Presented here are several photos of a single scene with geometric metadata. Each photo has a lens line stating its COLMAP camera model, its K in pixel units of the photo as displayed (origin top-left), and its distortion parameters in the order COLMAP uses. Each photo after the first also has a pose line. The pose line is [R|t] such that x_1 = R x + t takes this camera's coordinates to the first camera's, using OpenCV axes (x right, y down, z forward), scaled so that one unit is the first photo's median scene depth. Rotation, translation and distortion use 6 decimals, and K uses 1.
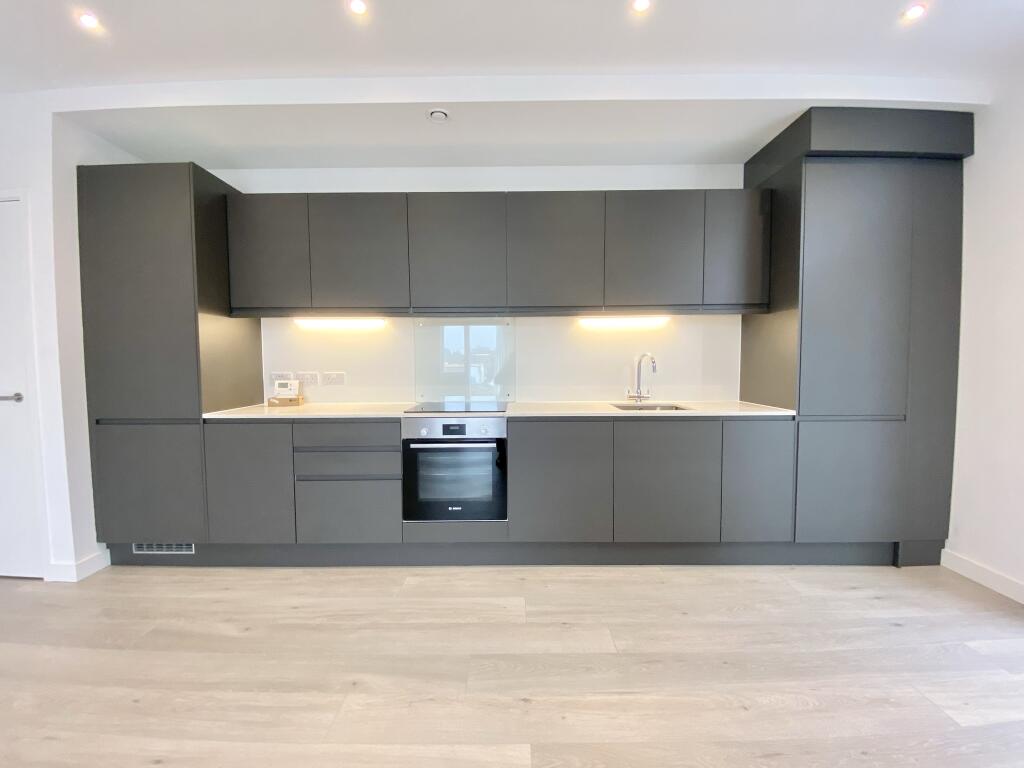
lens RADIAL K [[436.3, 0, 512.0], [0, 436.3, 389.6], [0, 0, 1]] dist [0.034549, -0.029264]
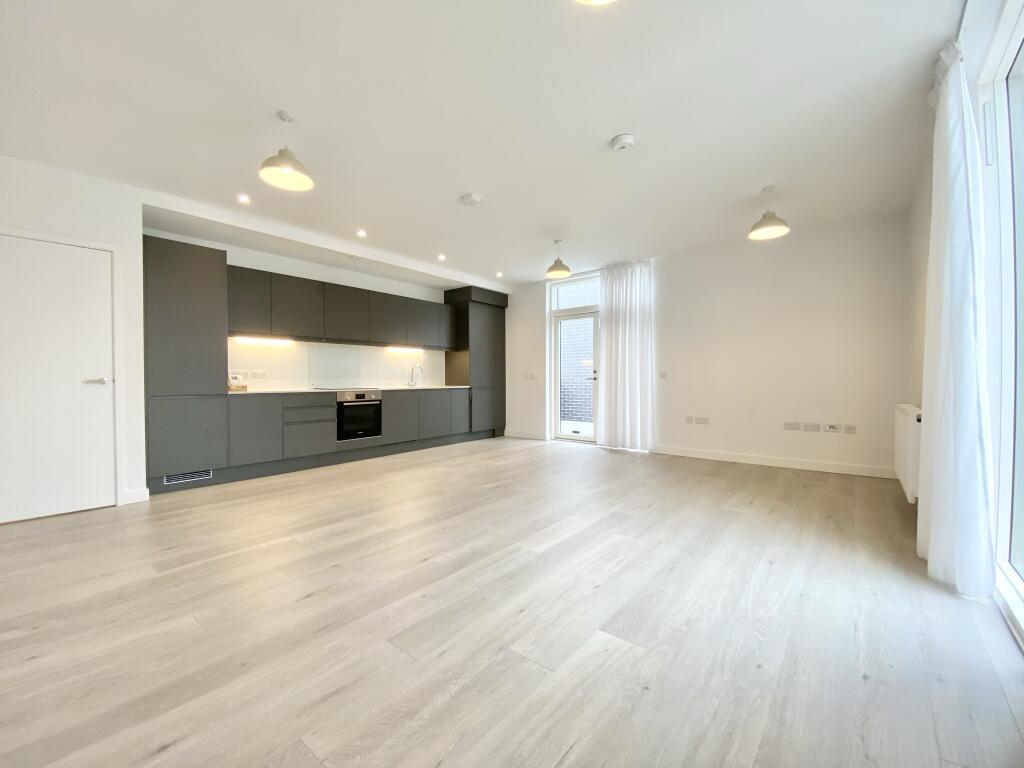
lens RADIAL K [[414.9, 0, 512.0], [0, 414.9, 384.0], [0, 0, 1]] dist [0.016264, -0.000155]
pose [[0.629271, -0.007315, 0.777152, -1.273360], [0.046929, 0.998489, -0.028601, 0.123172], [-0.775768, 0.054468, 0.628663, -0.916381]]
